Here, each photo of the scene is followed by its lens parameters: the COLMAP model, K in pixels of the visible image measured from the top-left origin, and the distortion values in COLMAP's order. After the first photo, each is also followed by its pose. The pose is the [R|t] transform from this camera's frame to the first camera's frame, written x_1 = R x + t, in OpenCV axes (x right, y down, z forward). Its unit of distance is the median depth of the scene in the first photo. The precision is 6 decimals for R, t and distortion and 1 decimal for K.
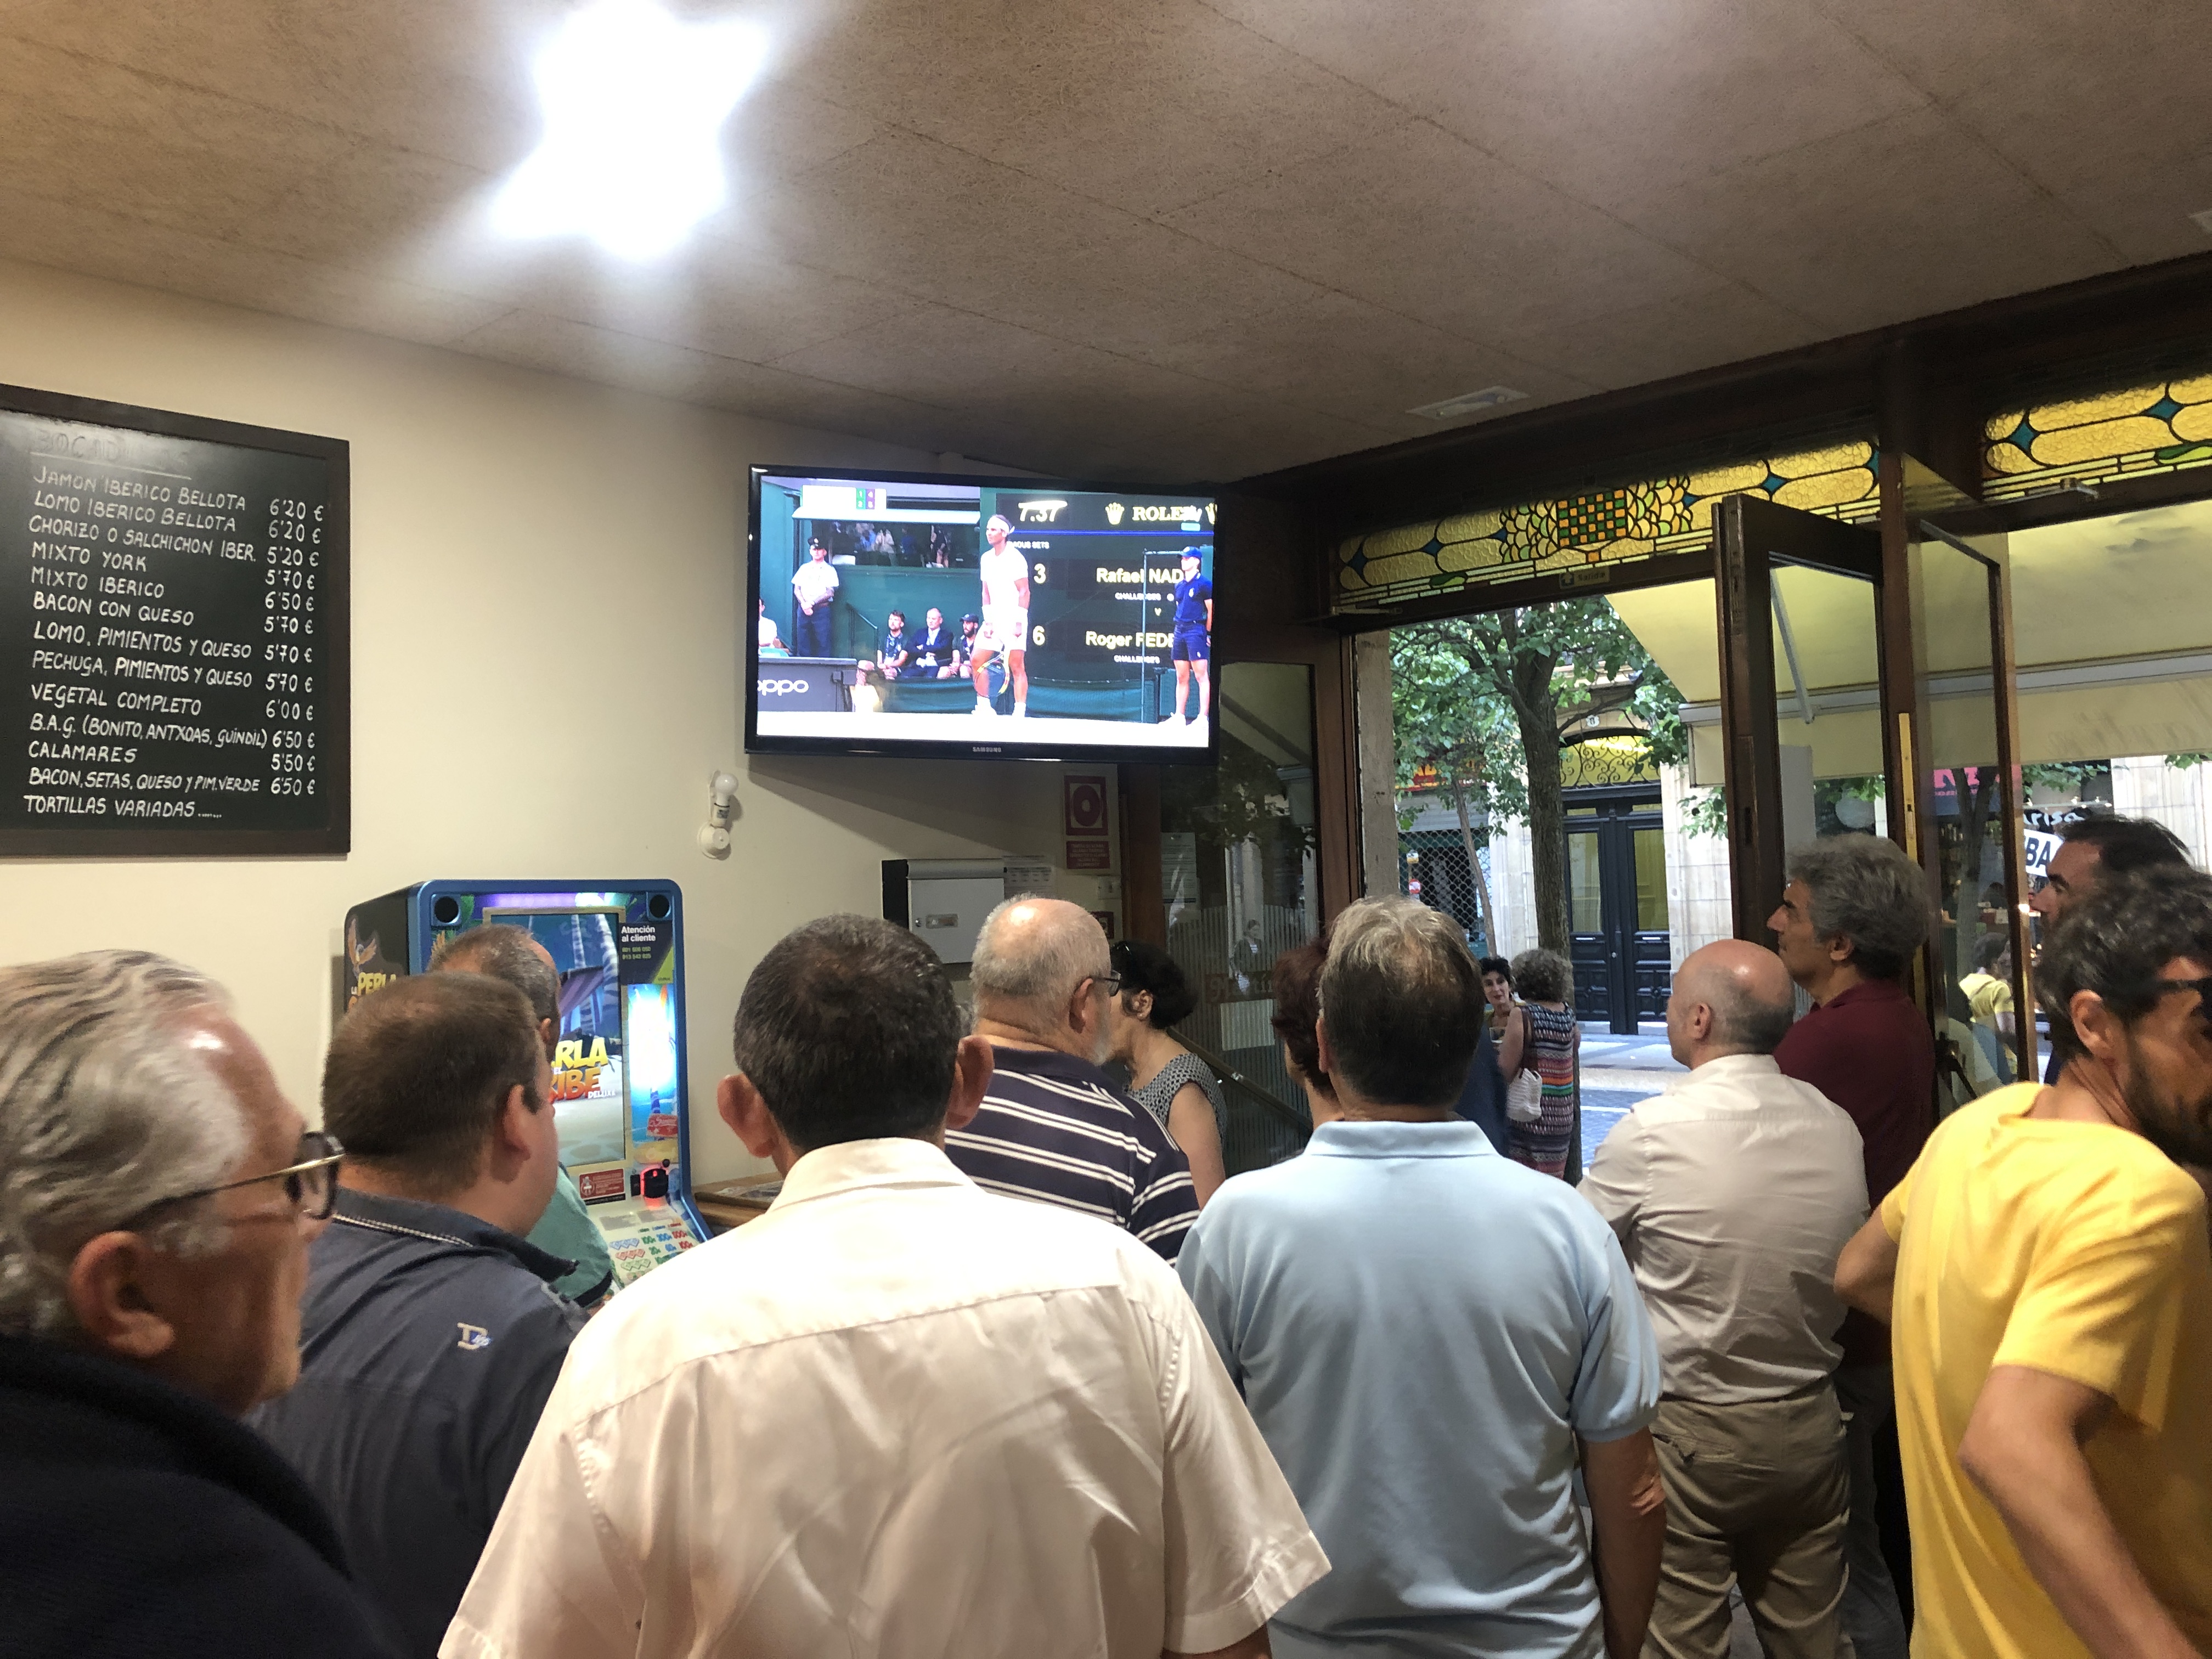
lens RADIAL K [[1790.4, 0, 1105.5], [0, 1790.4, 811.4], [0, 0, 1]] dist [0.023210, -0.007606]
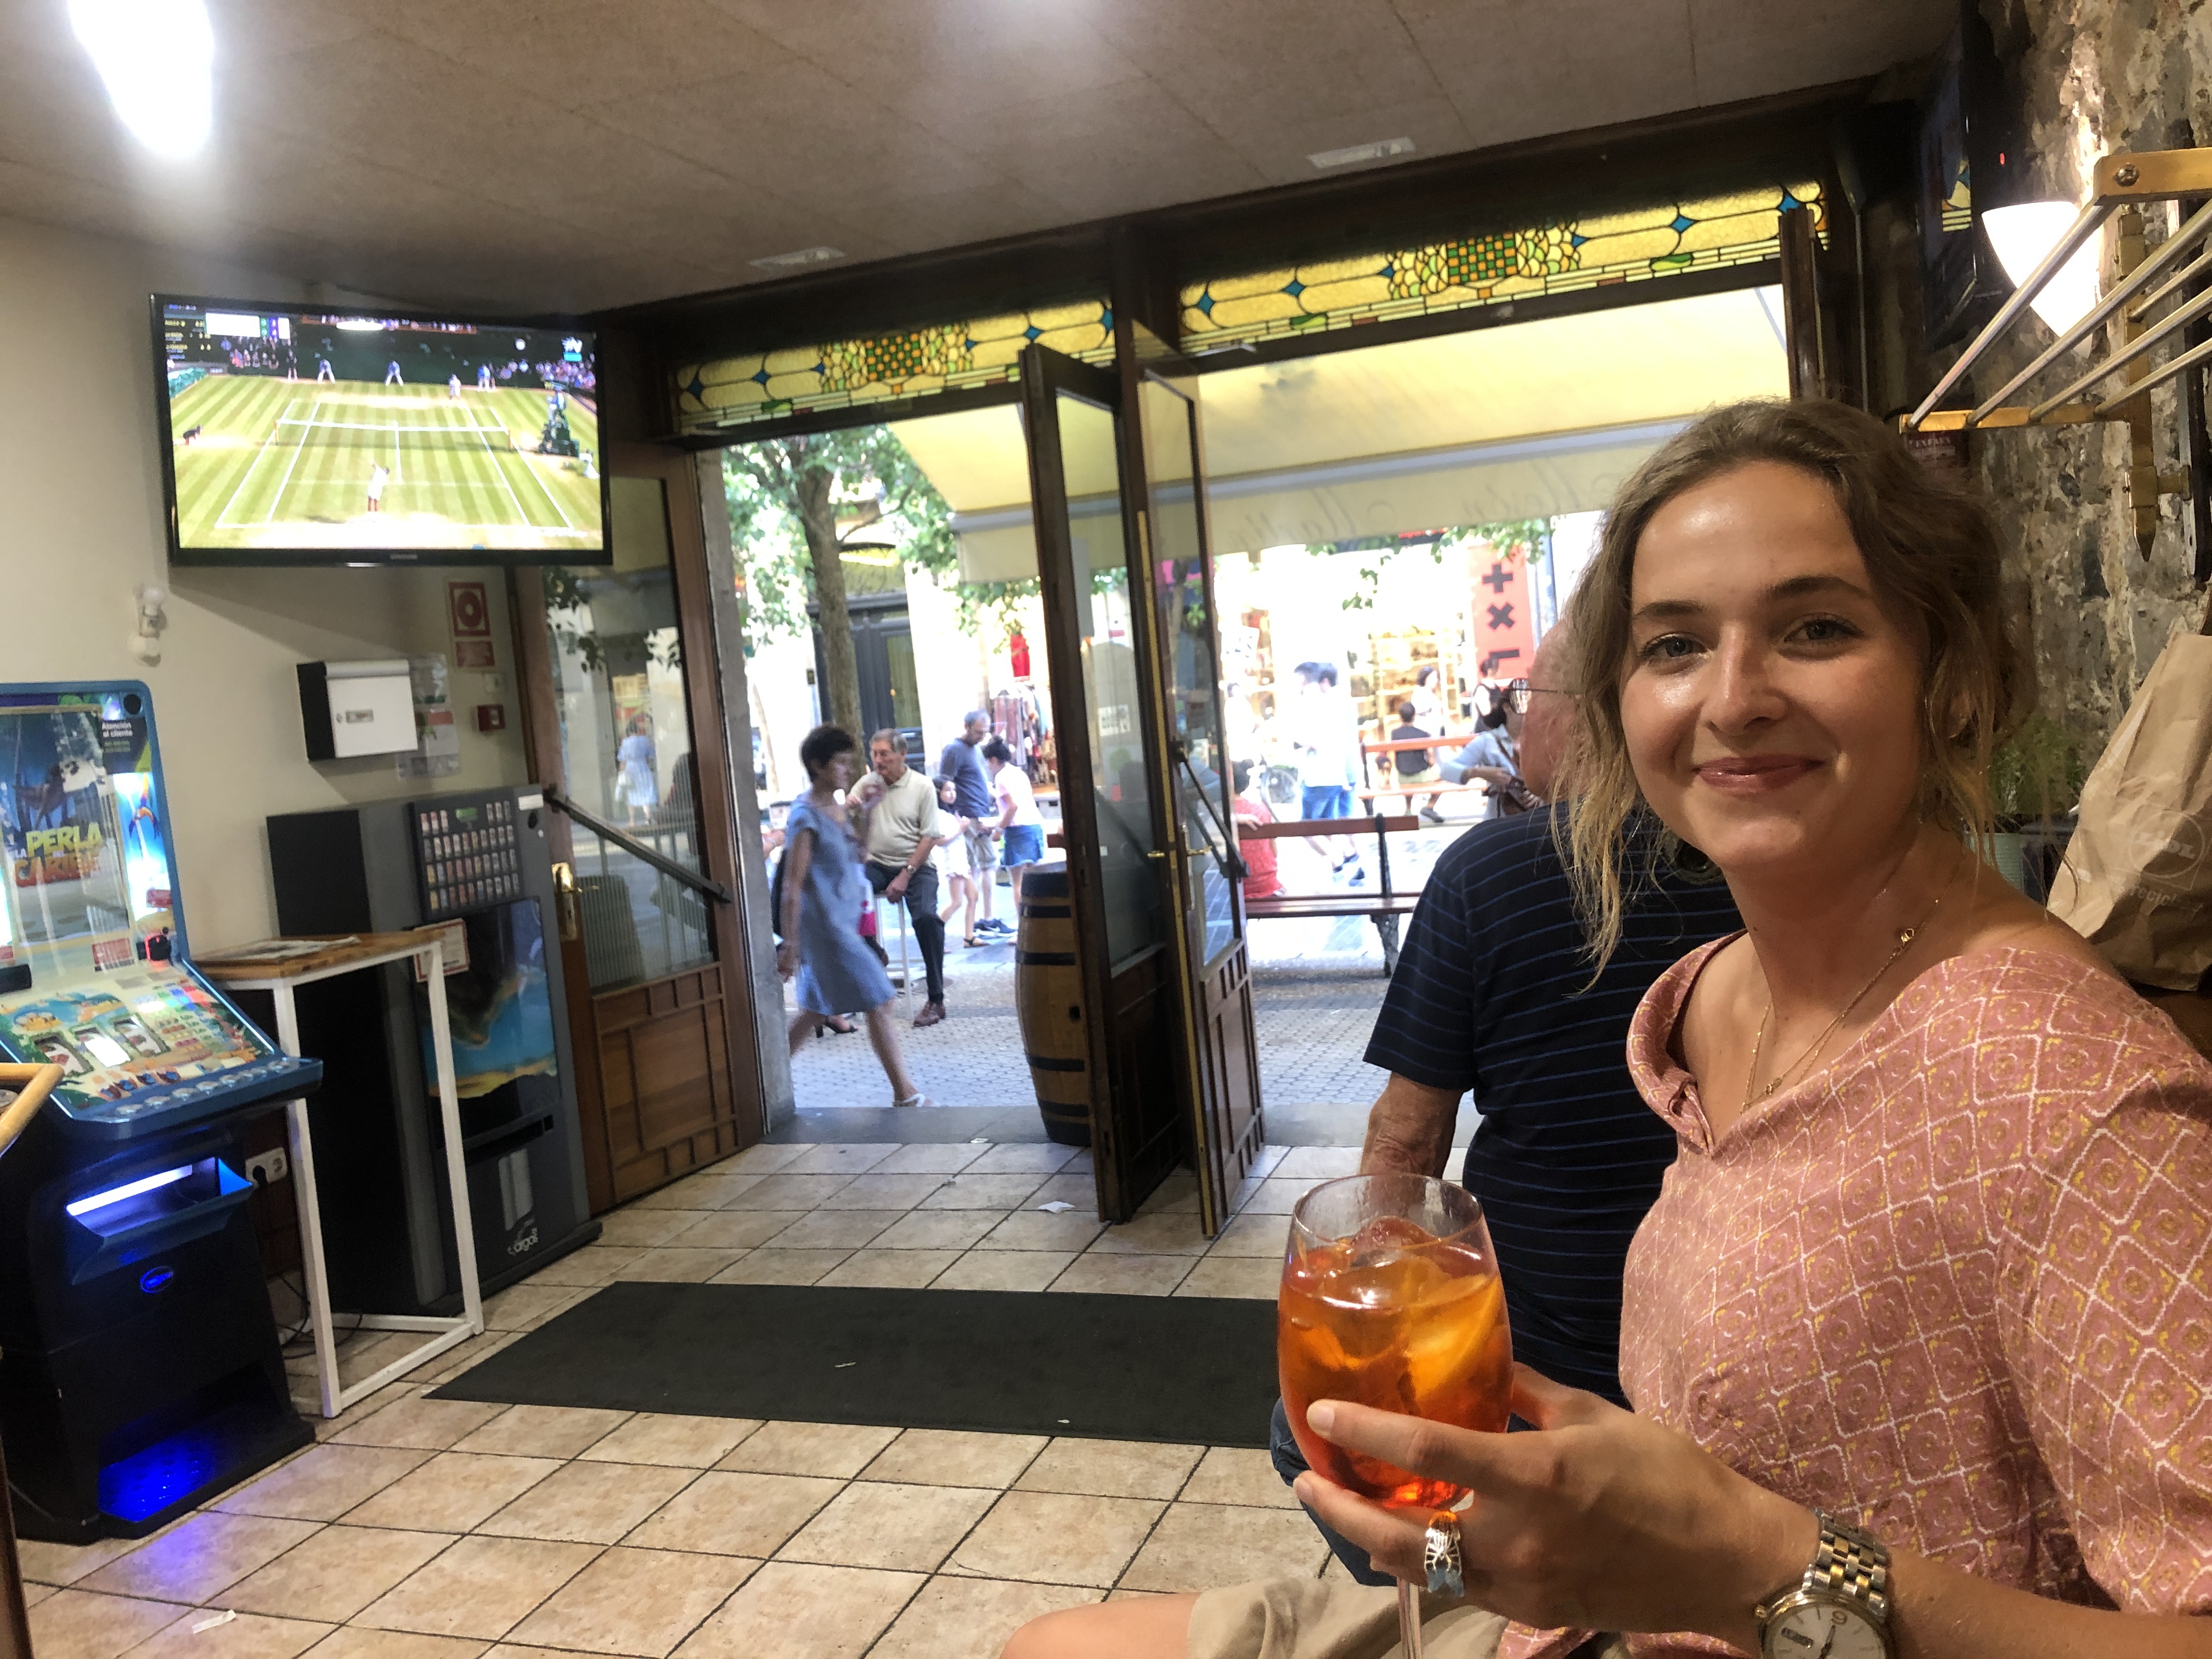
lens RADIAL K [[1790.4, 0, 1101.0], [0, 1790.4, 826.0], [0, 0, 1]] dist [0.023210, -0.007606]
pose [[0.913548, -0.085924, 0.397551, -0.116980], [0.042744, 0.992300, 0.116245, 0.018536], [-0.404478, -0.089202, 0.910187, -0.204124]]
